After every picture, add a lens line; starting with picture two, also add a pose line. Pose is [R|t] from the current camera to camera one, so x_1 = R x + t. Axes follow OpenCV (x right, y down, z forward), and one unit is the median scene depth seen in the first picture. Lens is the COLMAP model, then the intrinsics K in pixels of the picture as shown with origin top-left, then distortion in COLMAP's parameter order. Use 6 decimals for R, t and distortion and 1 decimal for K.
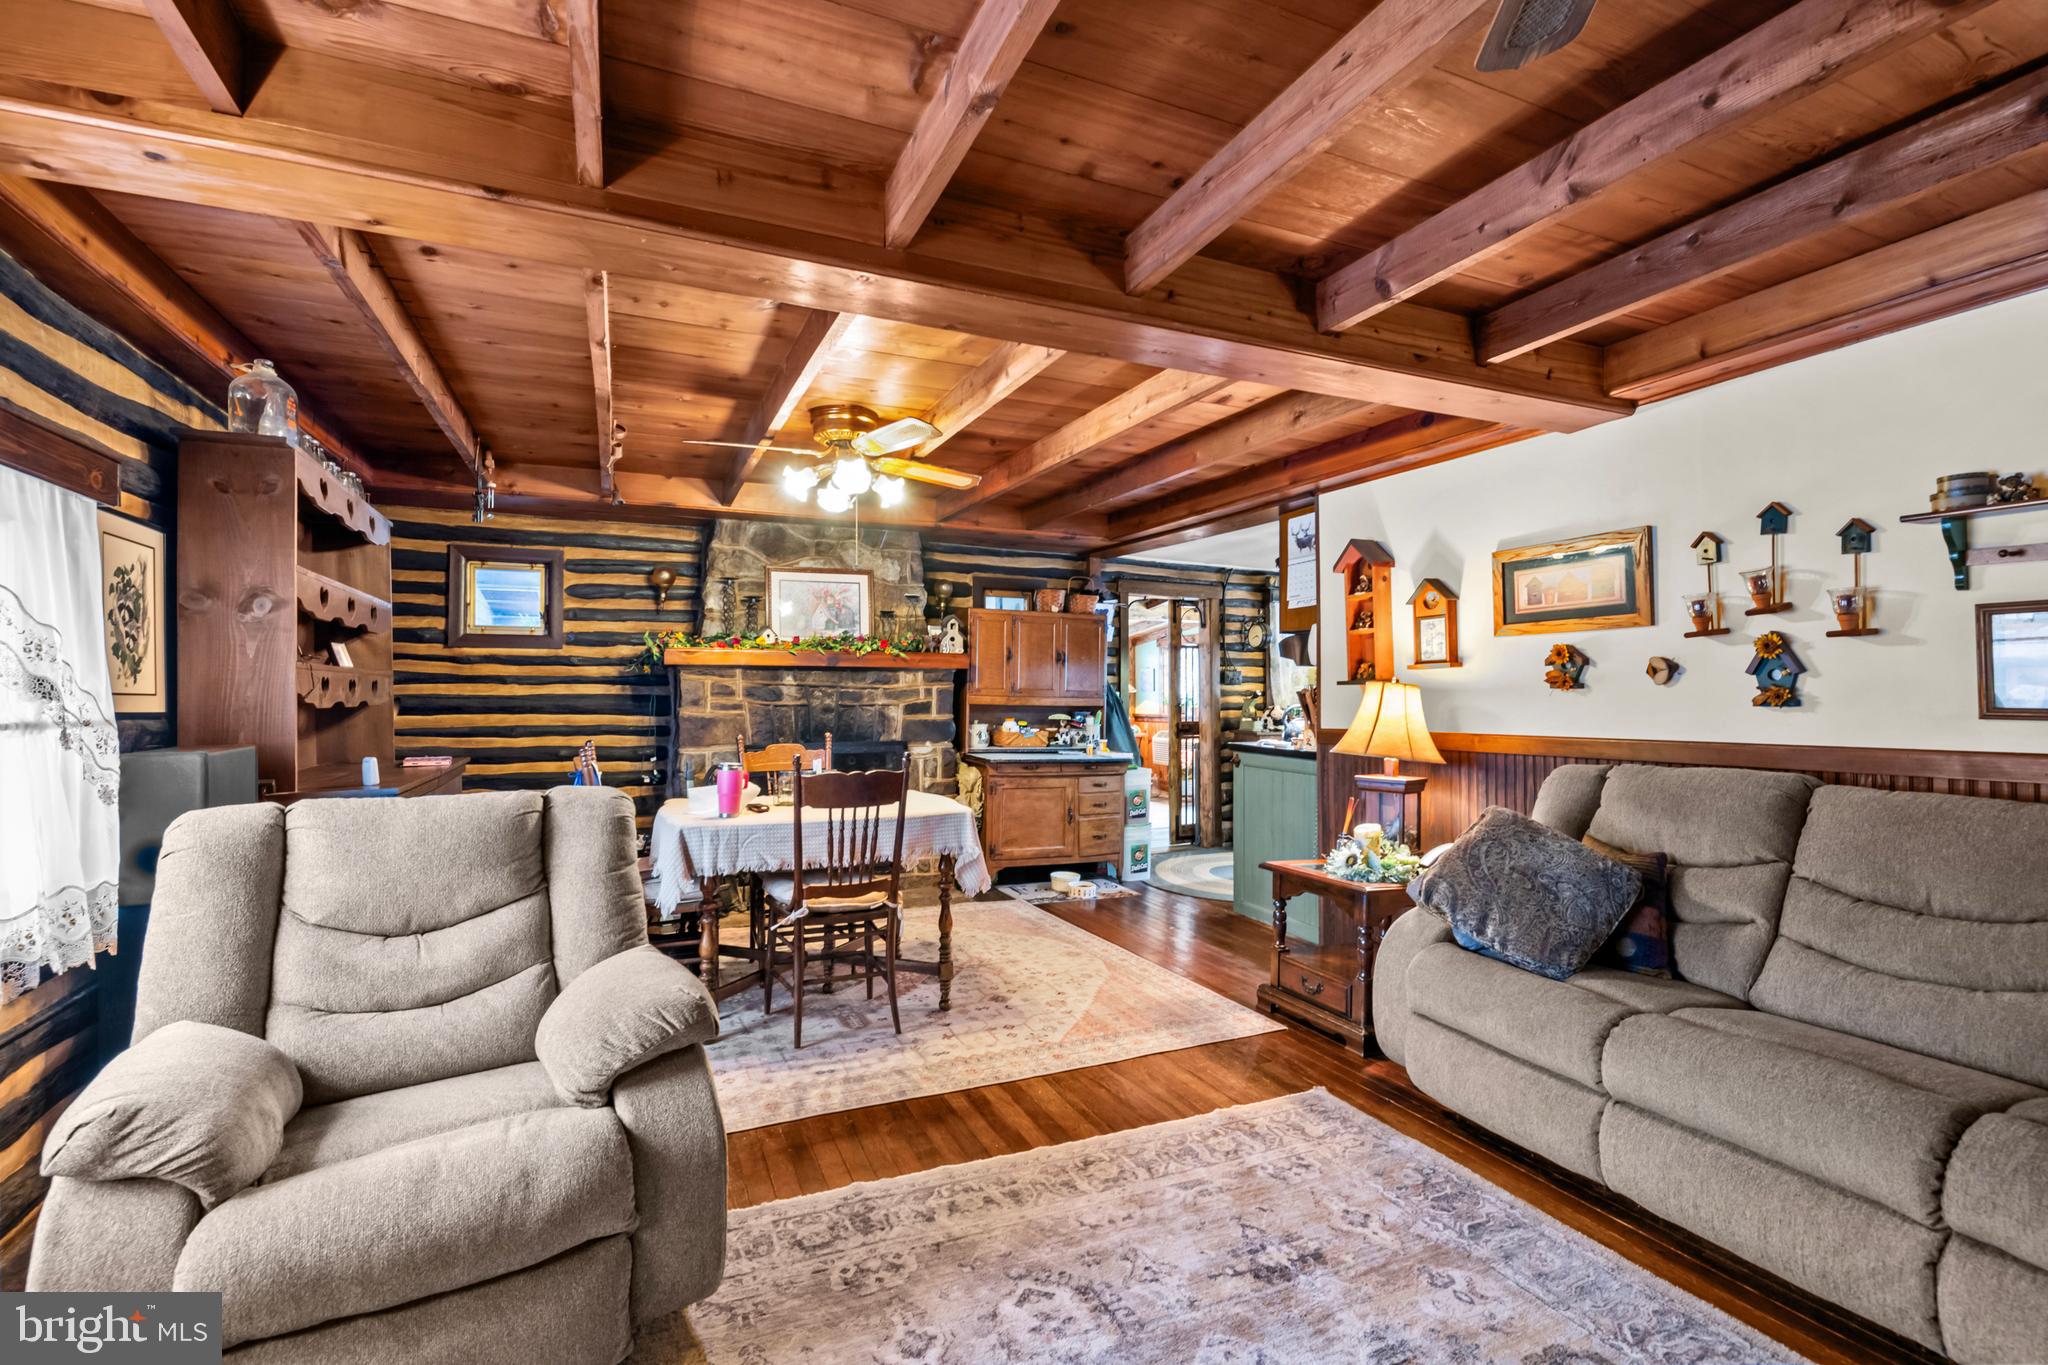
lens RADIAL K [[890.2, 0, 1004.3], [0, 890.2, 678.8], [0, 0, 1]] dist [0.000922, -0.008957]
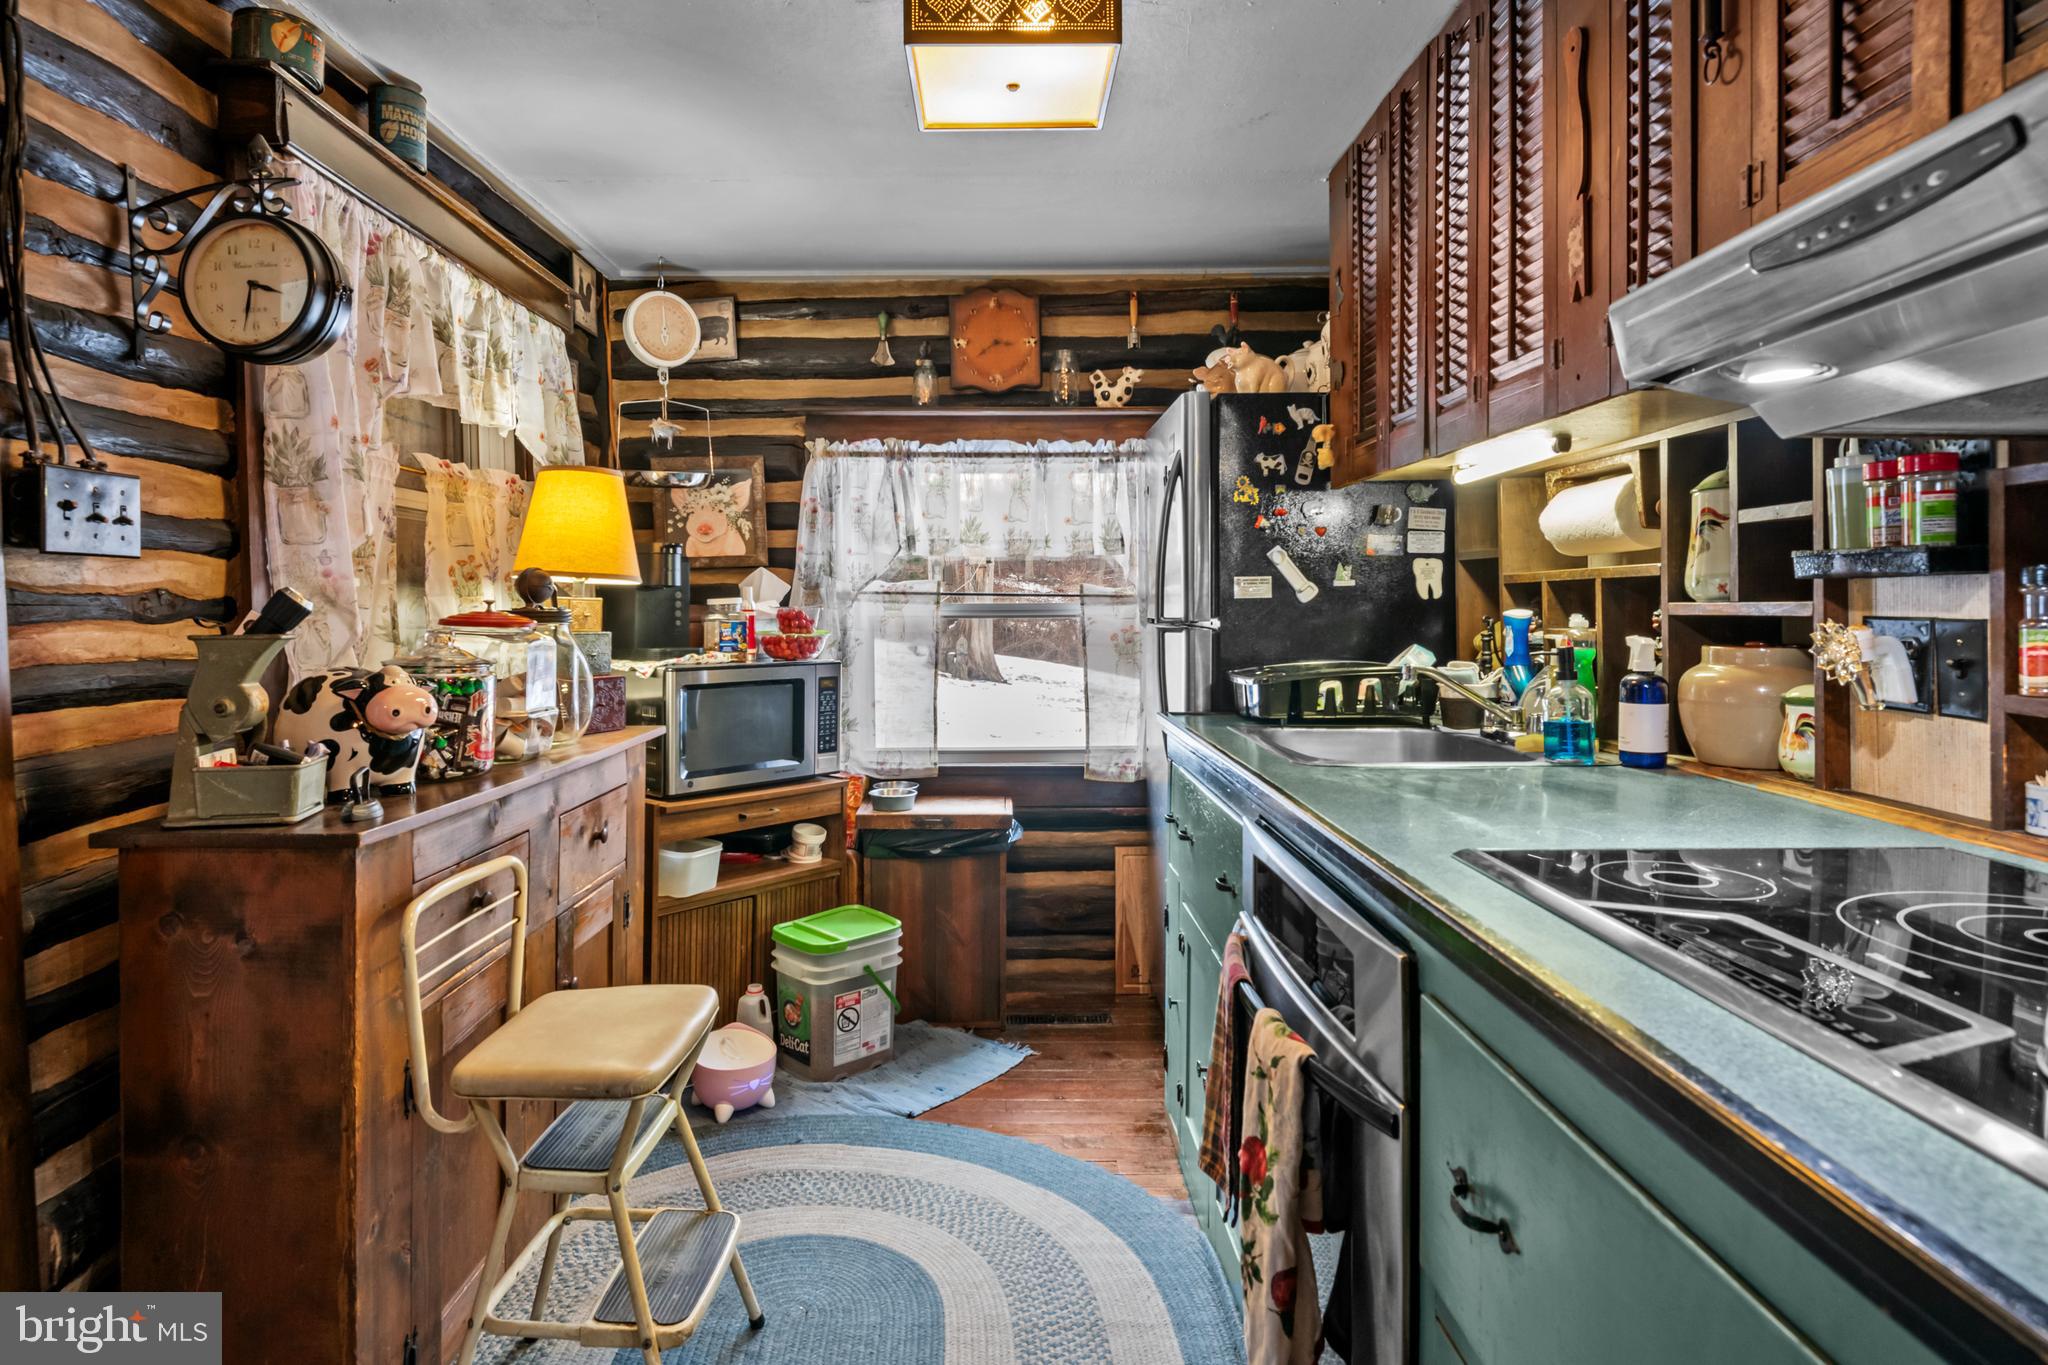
lens RADIAL K [[1143.9, 0, 1025.4], [0, 1143.9, 642.5], [0, 0, 1]] dist [-0.001490, -0.000146]
pose [[0.385881, -0.028935, 0.922095, 0.166961], [-0.014698, 0.999188, 0.037505, 0.017019], [-0.922431, -0.028026, 0.385143, 0.999303]]
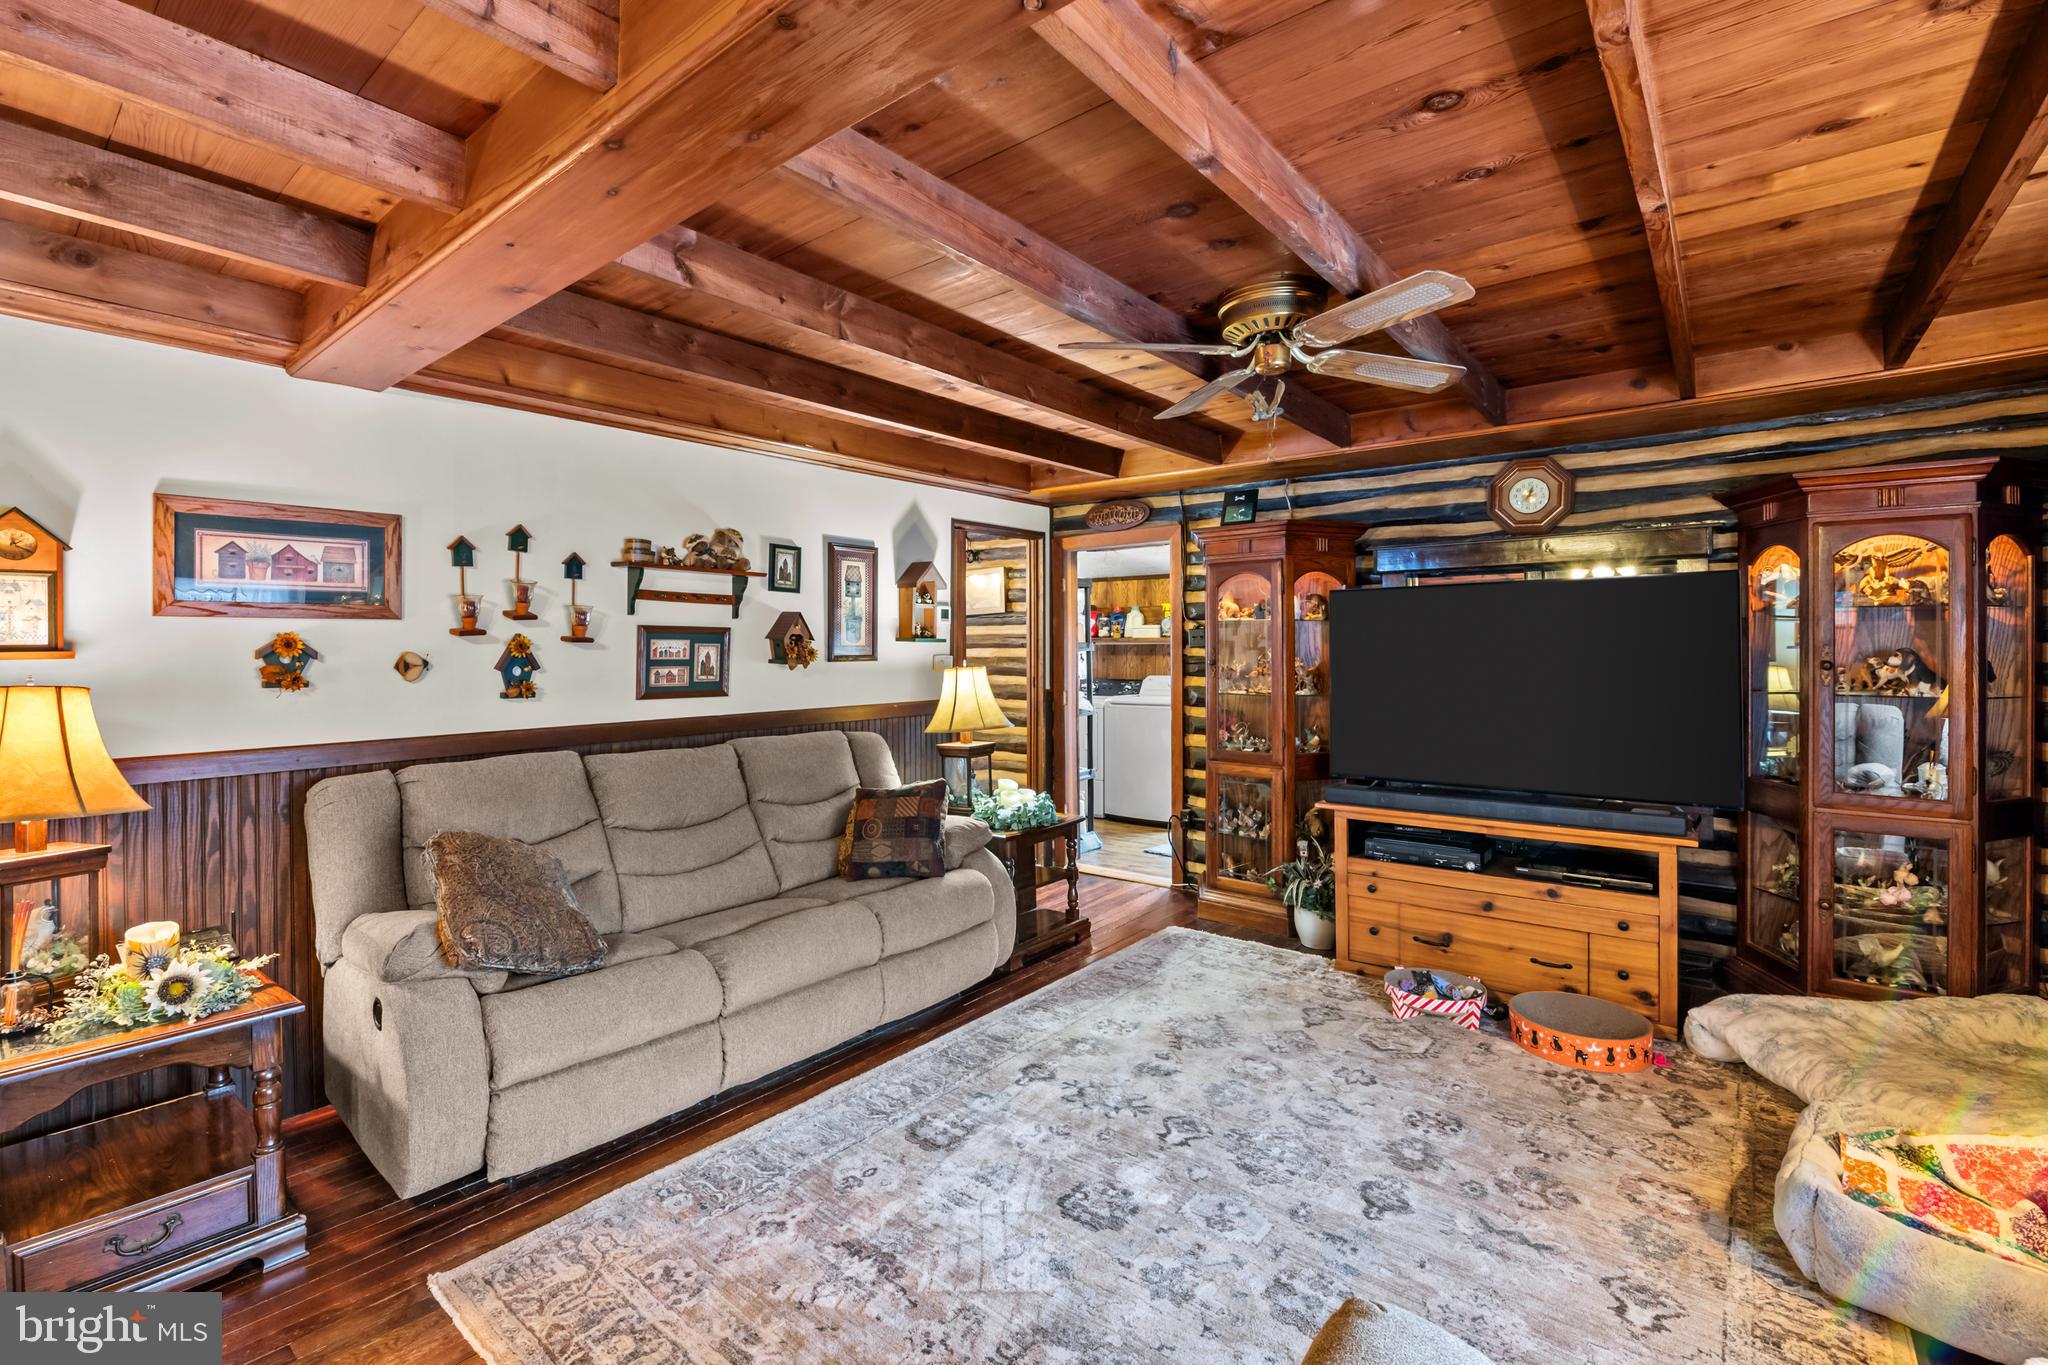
lens RADIAL K [[900.7, 0, 1009.3], [0, 900.7, 637.9], [0, 0, 1]] dist [0.000013, -0.009706]
pose [[-0.463971, 0.013928, 0.885741, -0.241087], [-0.012624, 0.999671, -0.022333, -0.014777], [-0.885761, -0.021544, -0.463642, 0.473390]]
